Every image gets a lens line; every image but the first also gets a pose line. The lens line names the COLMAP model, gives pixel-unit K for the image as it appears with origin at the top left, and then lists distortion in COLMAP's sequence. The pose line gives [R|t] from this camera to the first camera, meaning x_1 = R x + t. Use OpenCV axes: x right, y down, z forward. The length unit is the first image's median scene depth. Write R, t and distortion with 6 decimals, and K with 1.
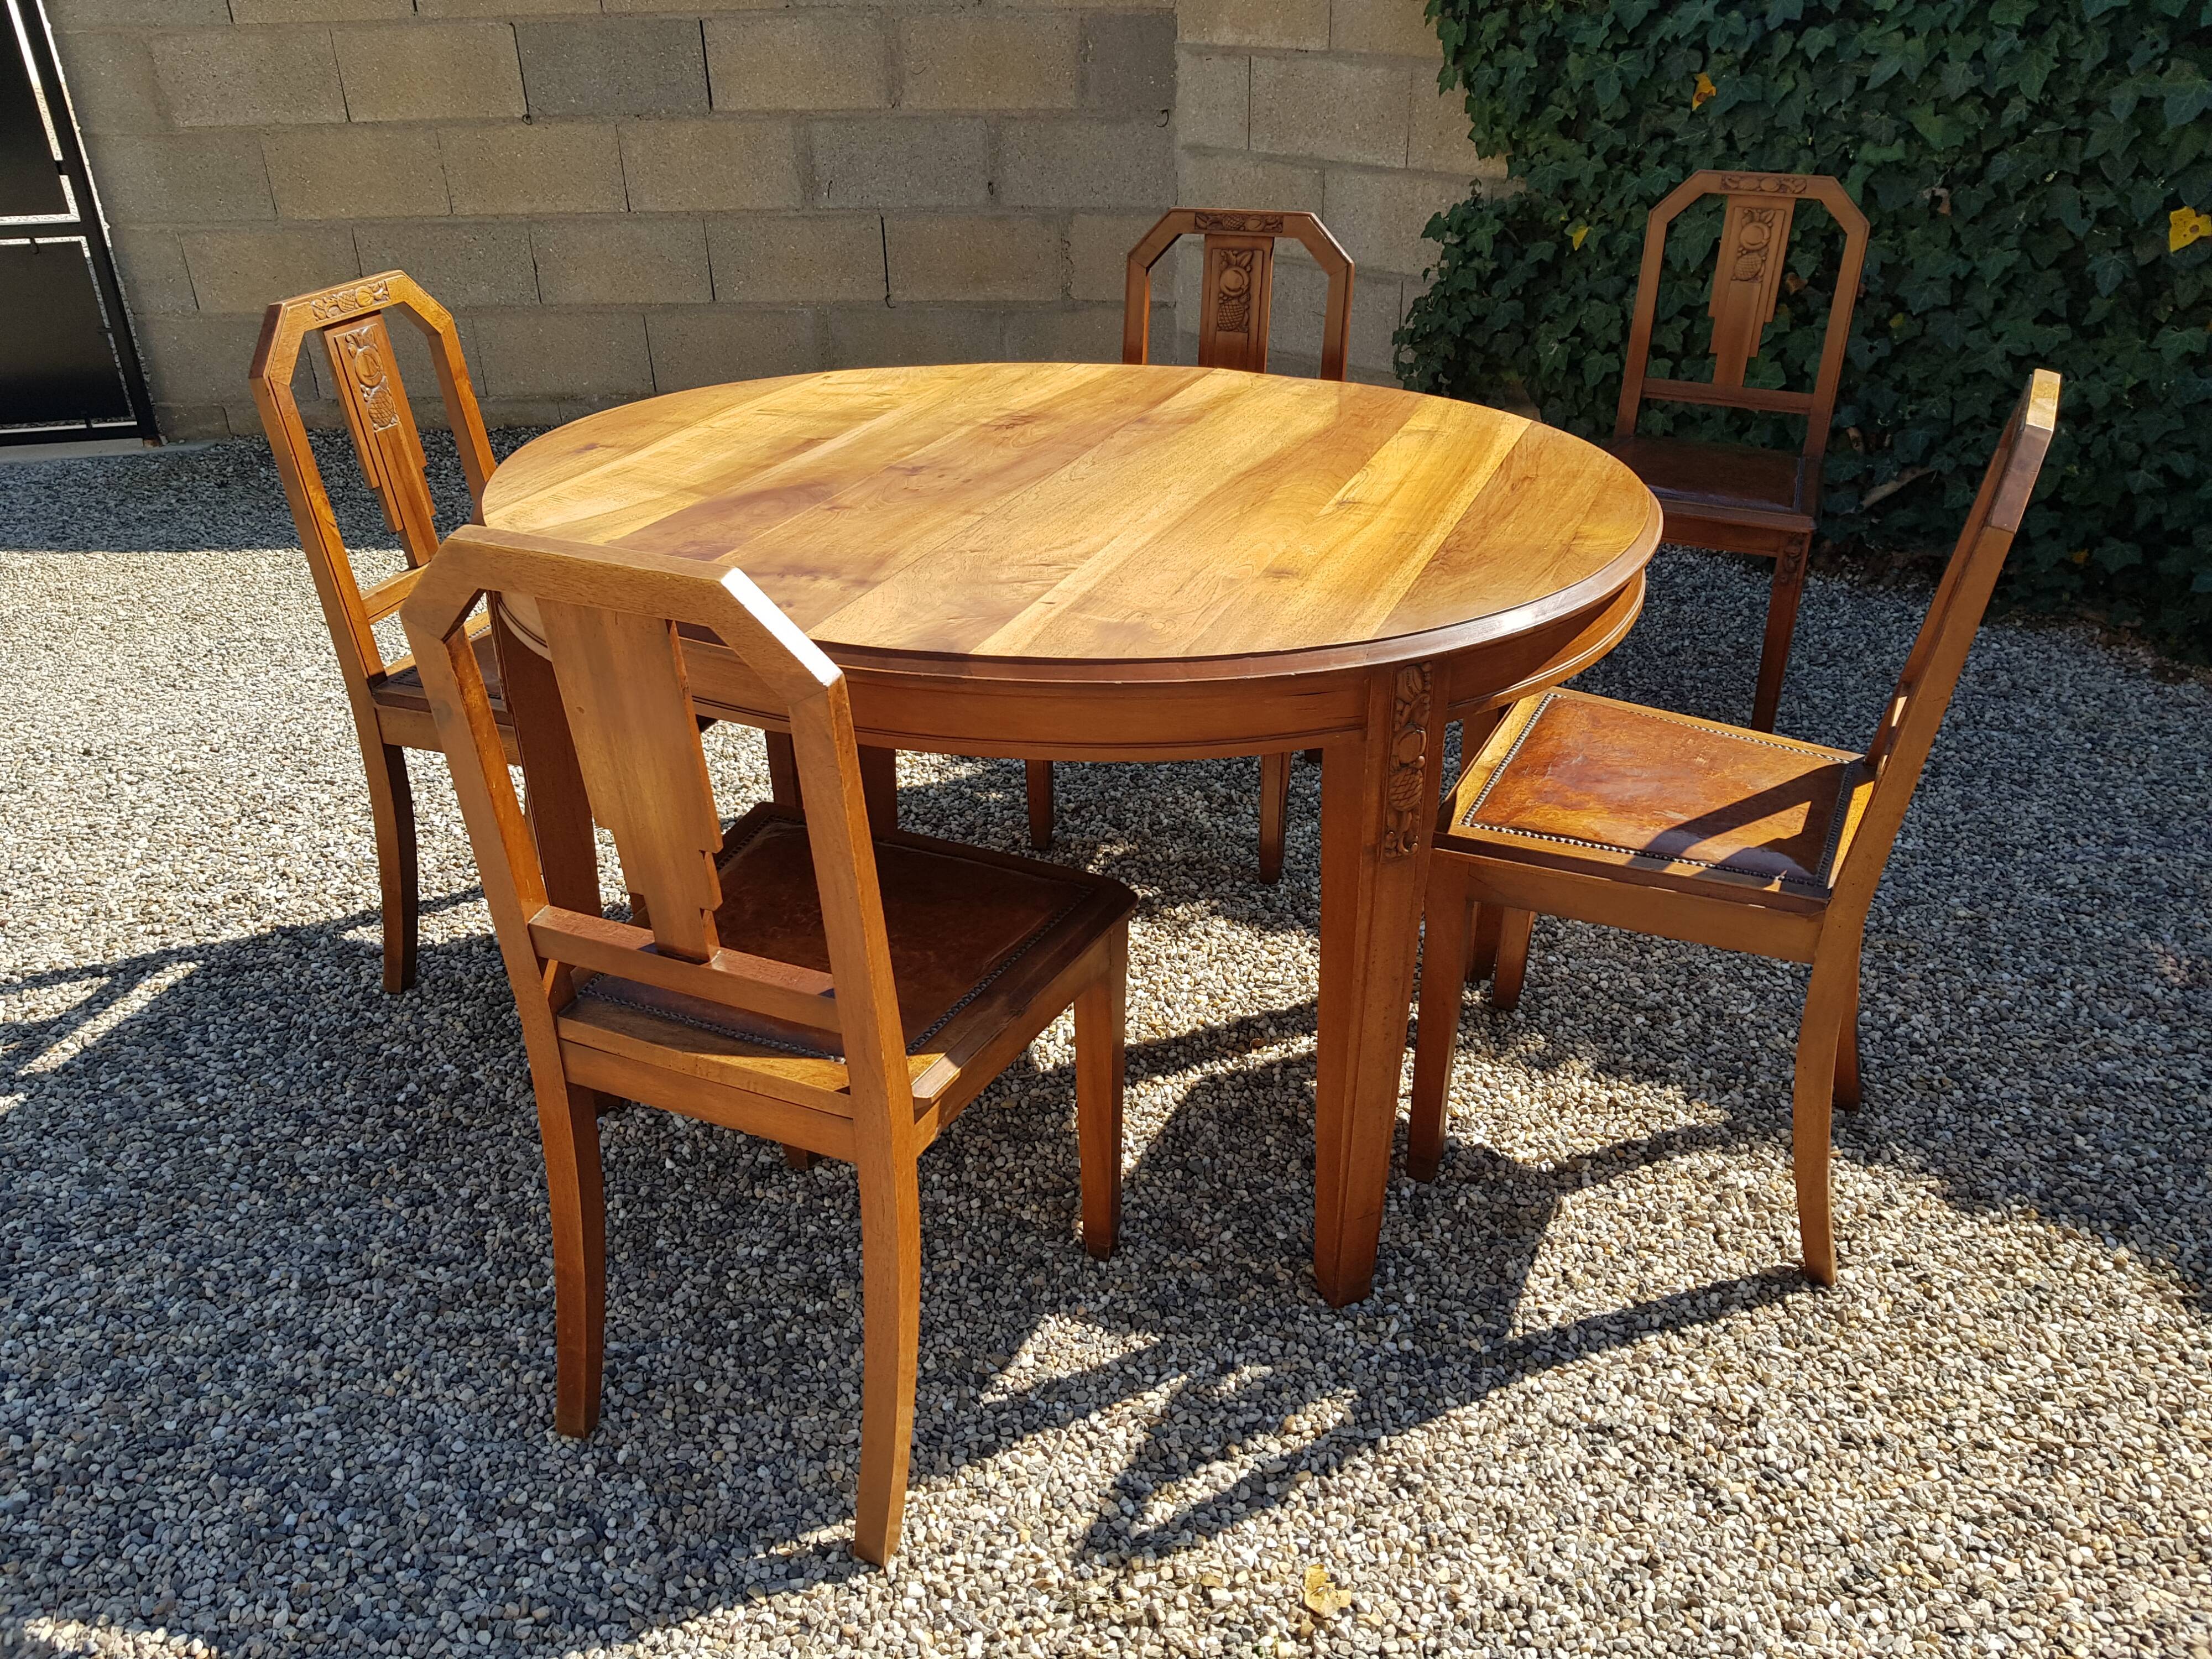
lens RADIAL K [[1695.3, 0, 1110.8], [0, 1695.3, 793.4], [0, 0, 1]] dist [0.082465, -0.161892]
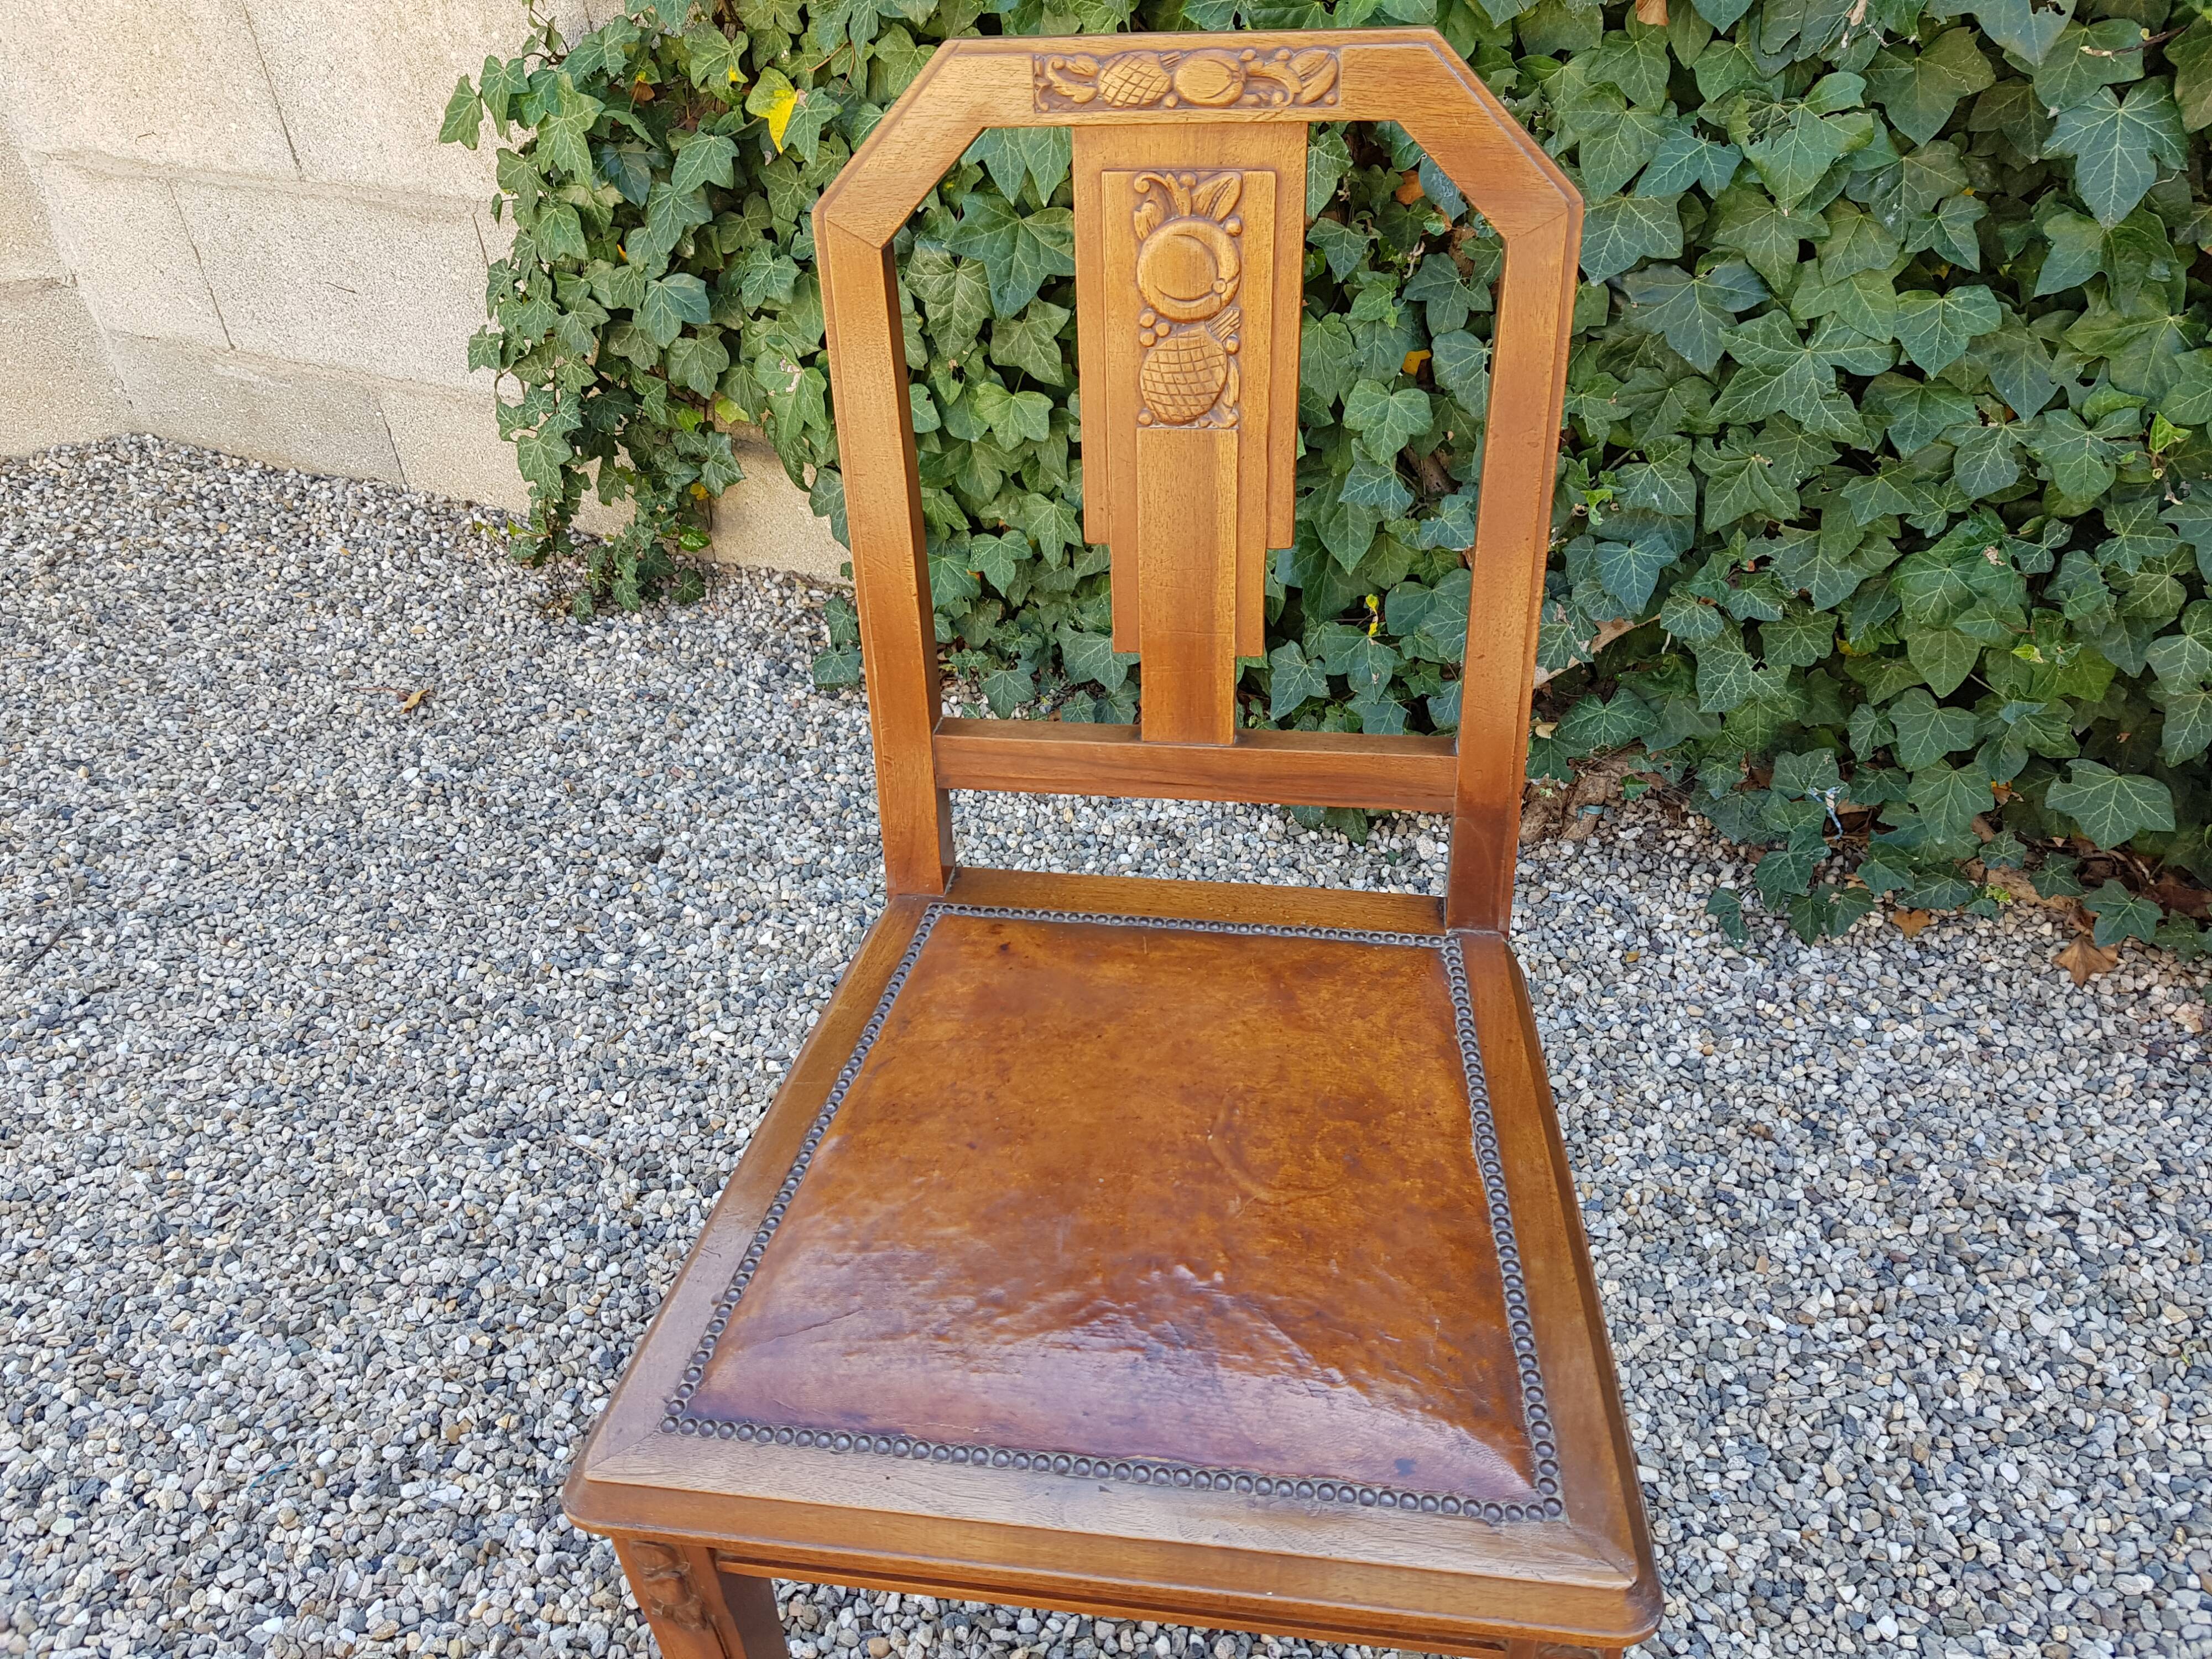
lens RADIAL K [[1744.0, 0, 1129.7], [0, 1744.0, 804.1], [0, 0, 1]] dist [0.034731, -0.086072]
pose [[0.943800, -0.227247, 0.240001, 0.385309], [0.187523, 0.966118, 0.177347, -0.403637], [-0.272171, -0.122375, 0.954436, 0.993828]]
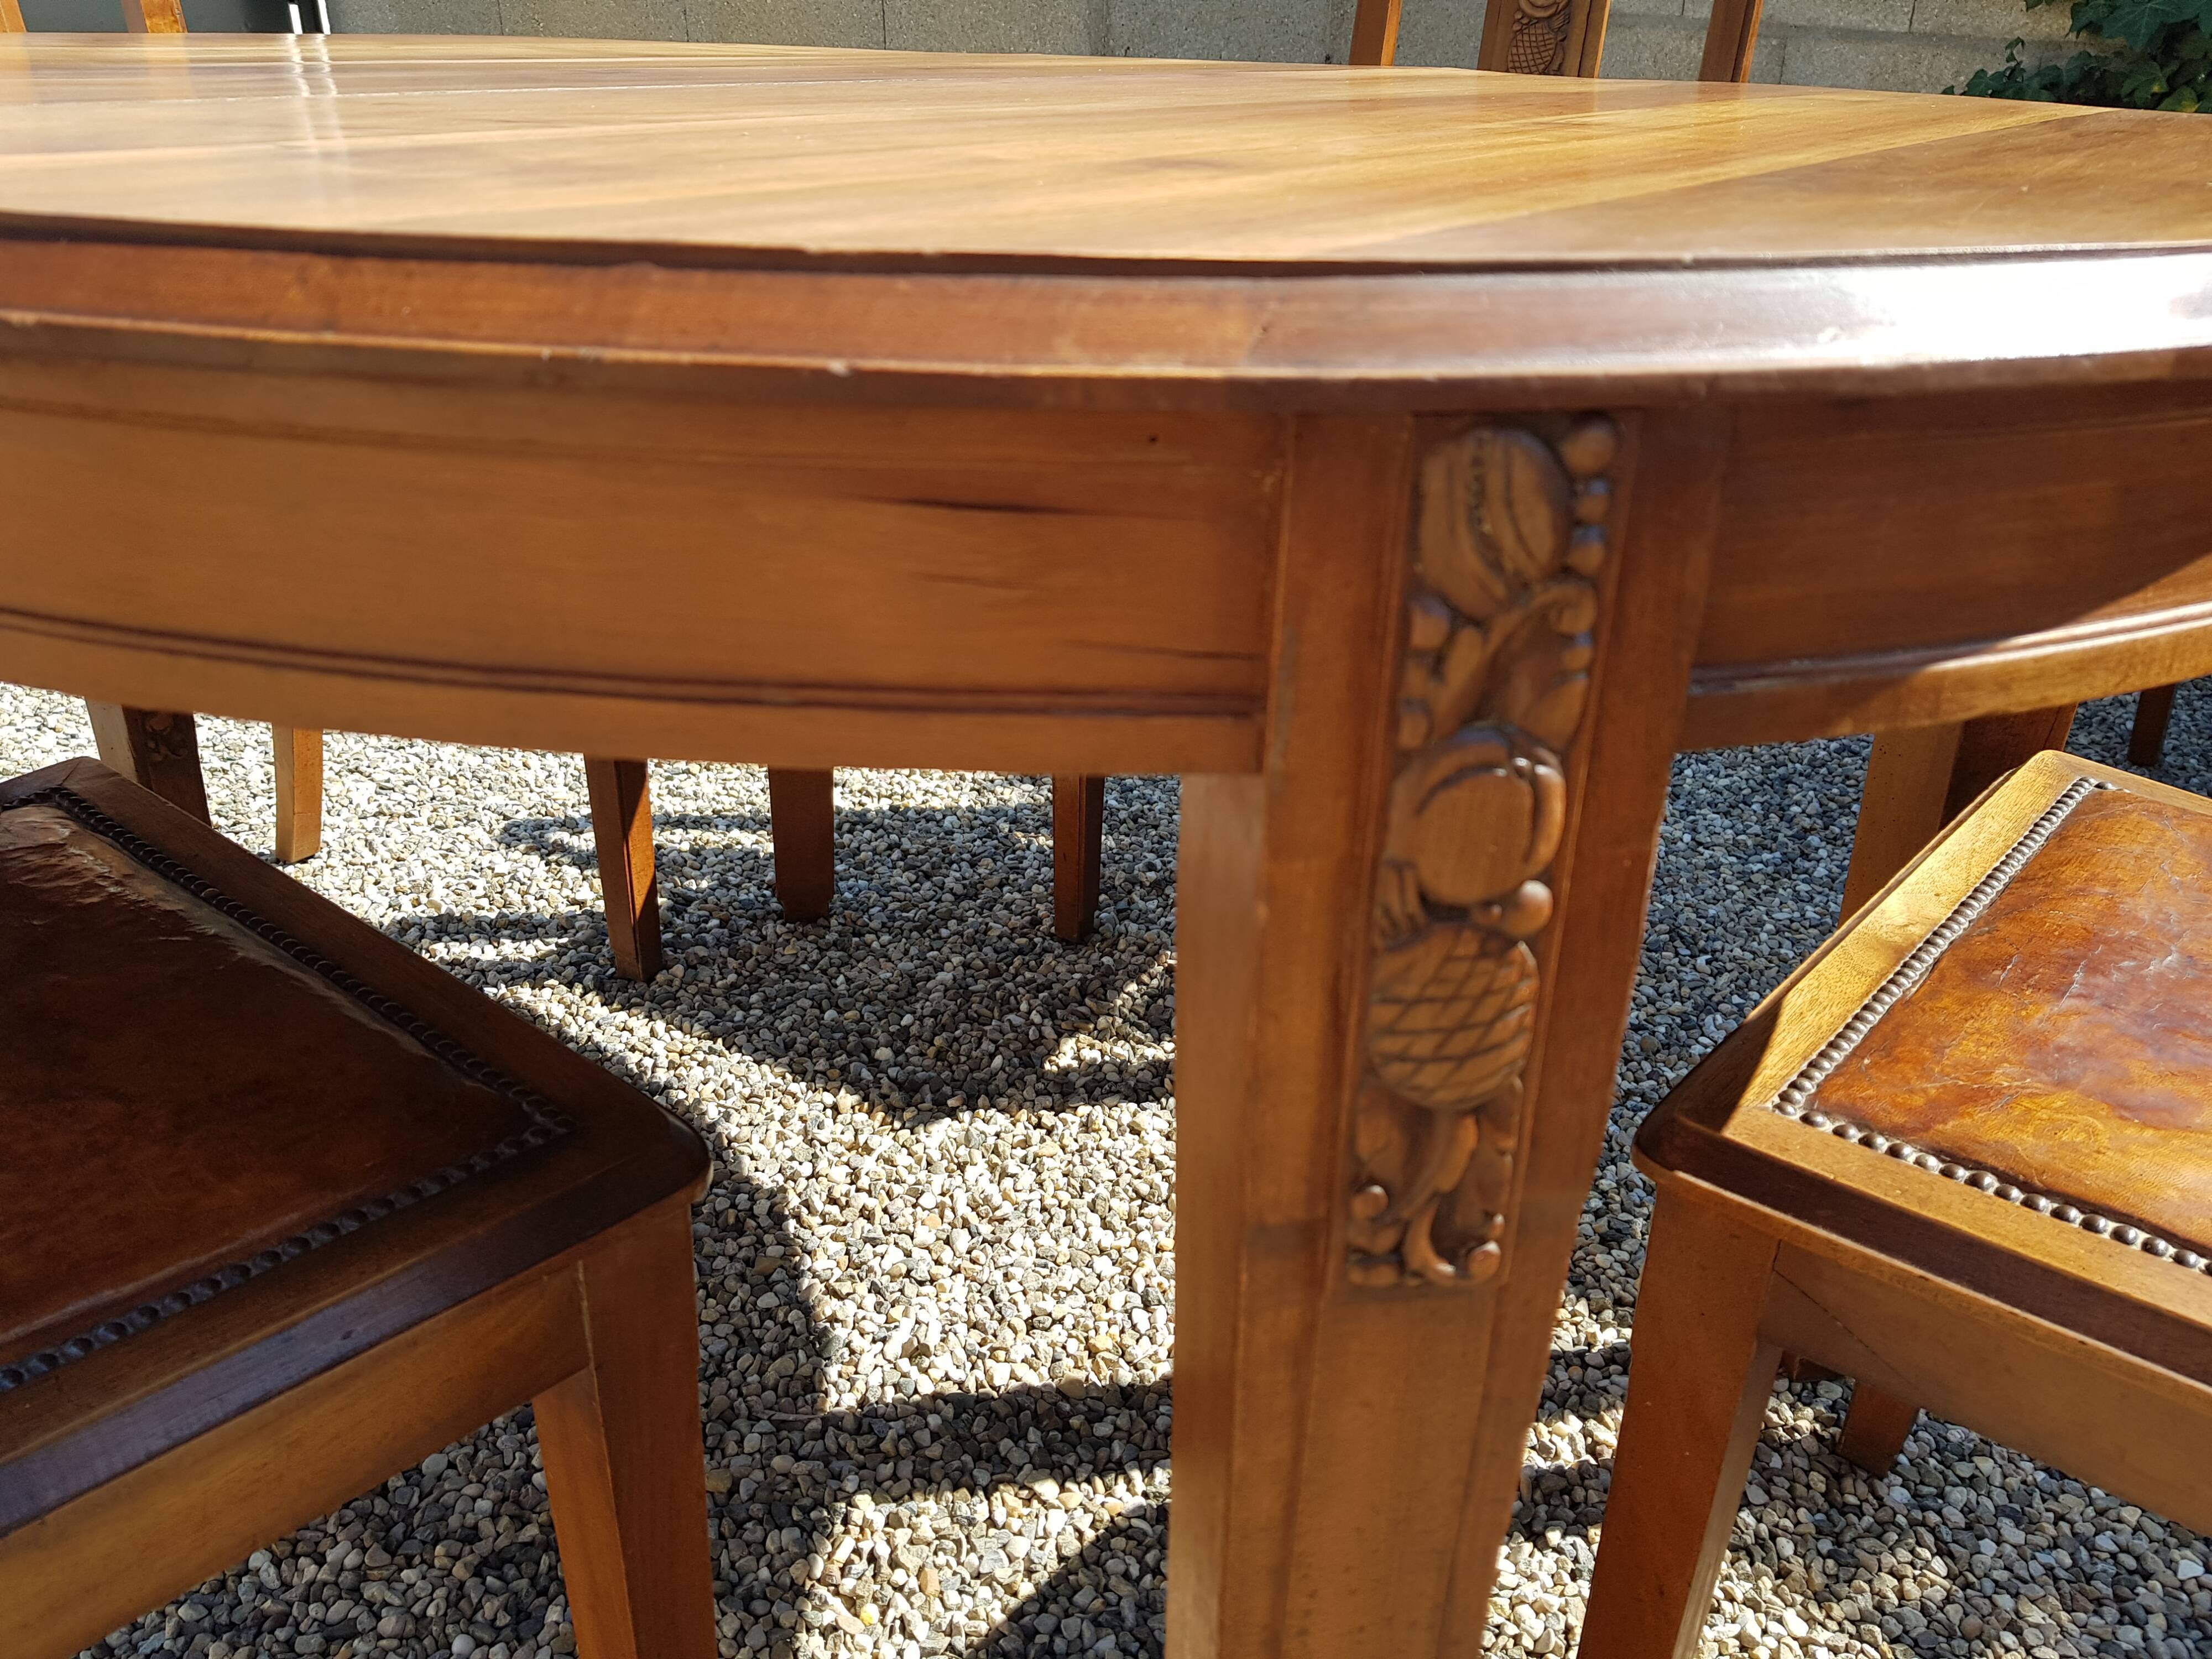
lens RADIAL K [[1723.5, 0, 1108.7], [0, 1723.5, 793.4], [0, 0, 1]] dist [0.054306, -0.116826]
pose [[0.964274, 0.140407, -0.224638, 0.122451], [-0.146859, 0.989082, -0.012188, -0.015585], [0.220474, 0.044743, 0.974366, 0.528419]]
